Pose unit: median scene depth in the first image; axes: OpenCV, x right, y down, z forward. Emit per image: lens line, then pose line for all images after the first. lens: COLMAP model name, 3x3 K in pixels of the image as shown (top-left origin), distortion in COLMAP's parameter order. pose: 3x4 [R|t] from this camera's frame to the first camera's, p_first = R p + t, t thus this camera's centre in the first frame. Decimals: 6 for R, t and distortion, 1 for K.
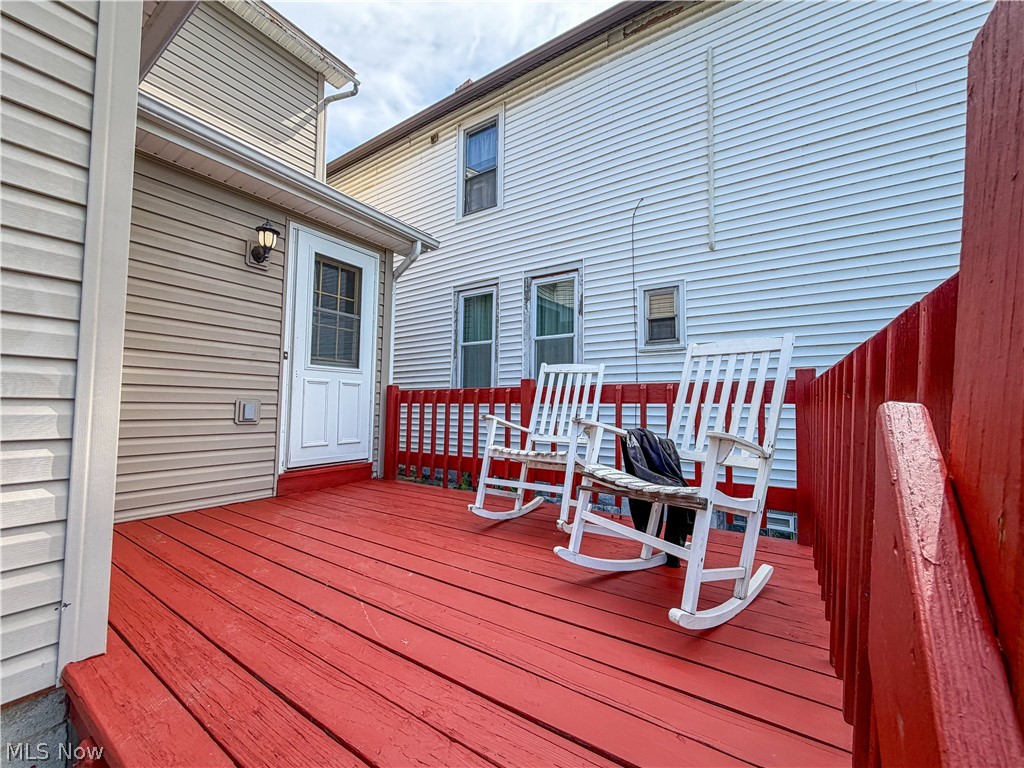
lens RADIAL K [[410.1, 0, 511.0], [0, 410.1, 384.6], [0, 0, 1]] dist [0.000902, 0.000739]
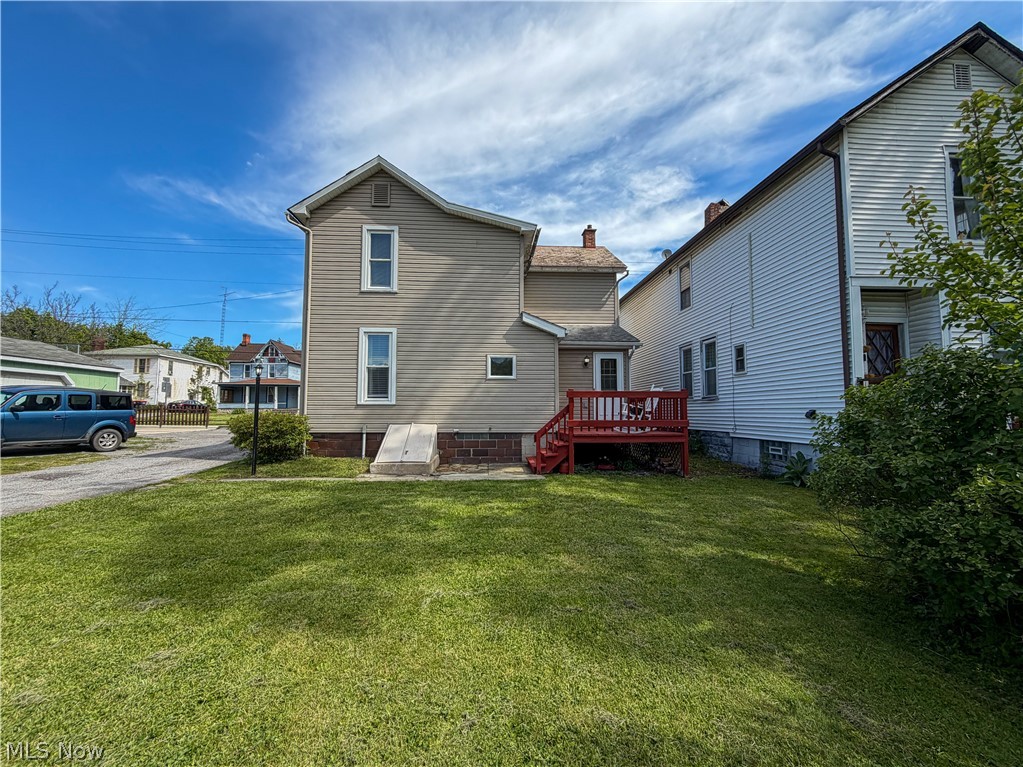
lens RADIAL K [[409.7, 0, 510.1], [0, 409.7, 384.5], [0, 0, 1]] dist [0.000902, 0.000739]
pose [[0.607858, -0.062383, -0.791591, 1.330324], [0.050198, 0.997934, -0.040098, -0.004937], [0.792457, -0.015362, 0.609734, -1.281942]]
